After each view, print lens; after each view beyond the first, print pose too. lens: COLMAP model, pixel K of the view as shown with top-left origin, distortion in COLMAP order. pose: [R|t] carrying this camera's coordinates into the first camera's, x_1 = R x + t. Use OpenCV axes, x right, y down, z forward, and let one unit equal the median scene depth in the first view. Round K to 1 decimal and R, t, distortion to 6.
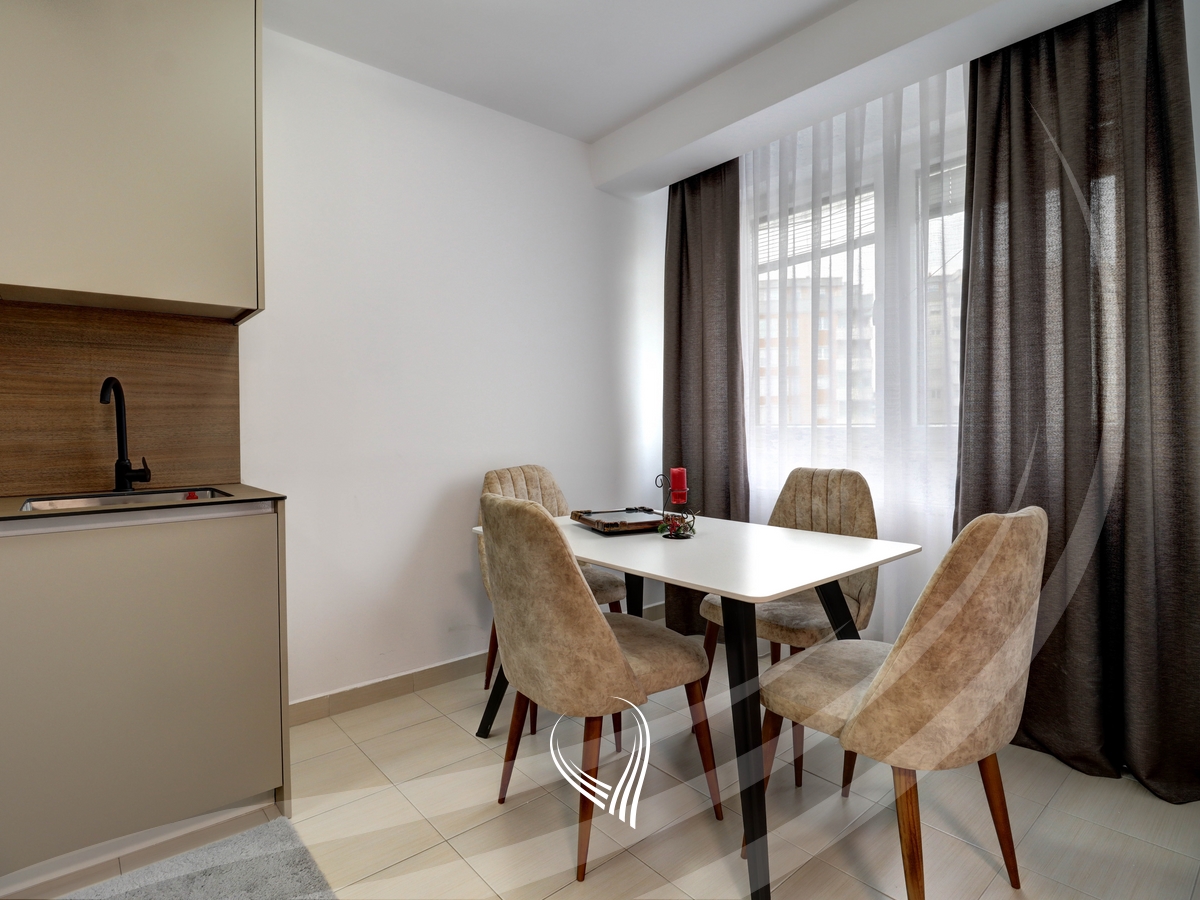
lens RADIAL K [[637.8, 0, 596.2], [0, 637.8, 449.8], [0, 0, 1]] dist [-0.000289, -0.000432]
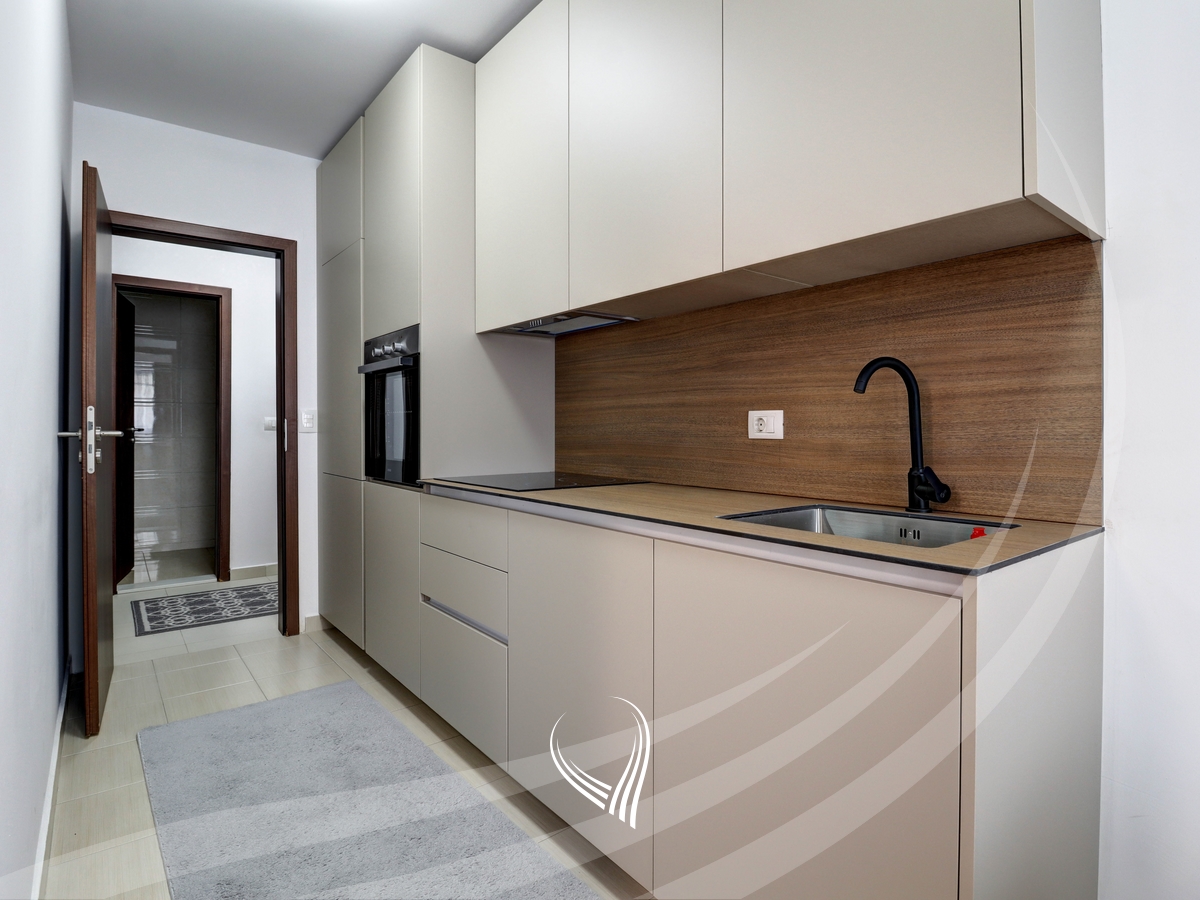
lens RADIAL K [[637.8, 0, 608.2], [0, 637.8, 421.4], [0, 0, 1]] dist [-0.000289, -0.000432]
pose [[-0.013676, 0.017948, -0.999745, -0.003845], [-0.013765, 0.999741, 0.018136, -0.048097], [0.999812, 0.014010, -0.013425, 0.662026]]
